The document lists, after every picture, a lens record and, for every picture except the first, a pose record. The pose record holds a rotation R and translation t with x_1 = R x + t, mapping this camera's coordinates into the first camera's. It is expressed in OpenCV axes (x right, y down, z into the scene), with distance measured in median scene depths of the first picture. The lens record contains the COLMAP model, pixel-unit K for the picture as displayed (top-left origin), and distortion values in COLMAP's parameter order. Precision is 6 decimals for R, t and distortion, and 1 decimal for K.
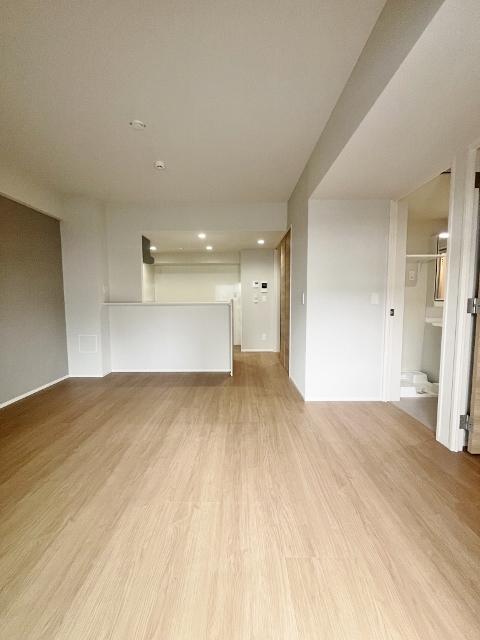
lens RADIAL K [[259.6, 0, 239.7], [0, 259.6, 319.9], [0, 0, 1]] dist [0.000549, 0.000496]
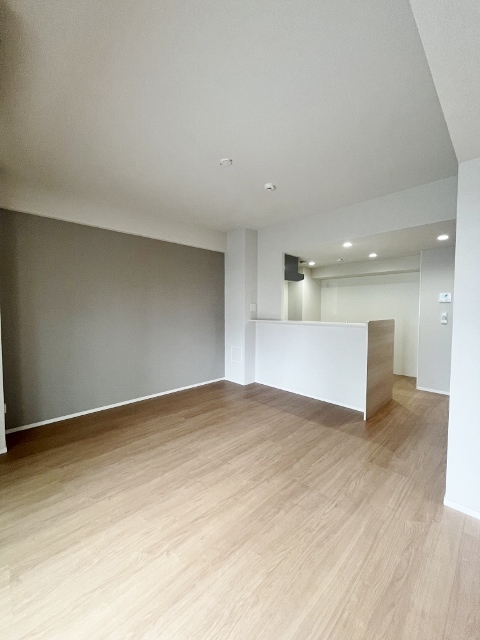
lens RADIAL K [[259.6, 0, 239.8], [0, 259.6, 320.5], [0, 0, 1]] dist [0.000549, 0.000496]
pose [[0.700311, 0.040125, -0.712709, 0.355094], [-0.062187, 0.998052, -0.004916, -0.076360], [0.711124, 0.047764, 0.701442, 0.255517]]
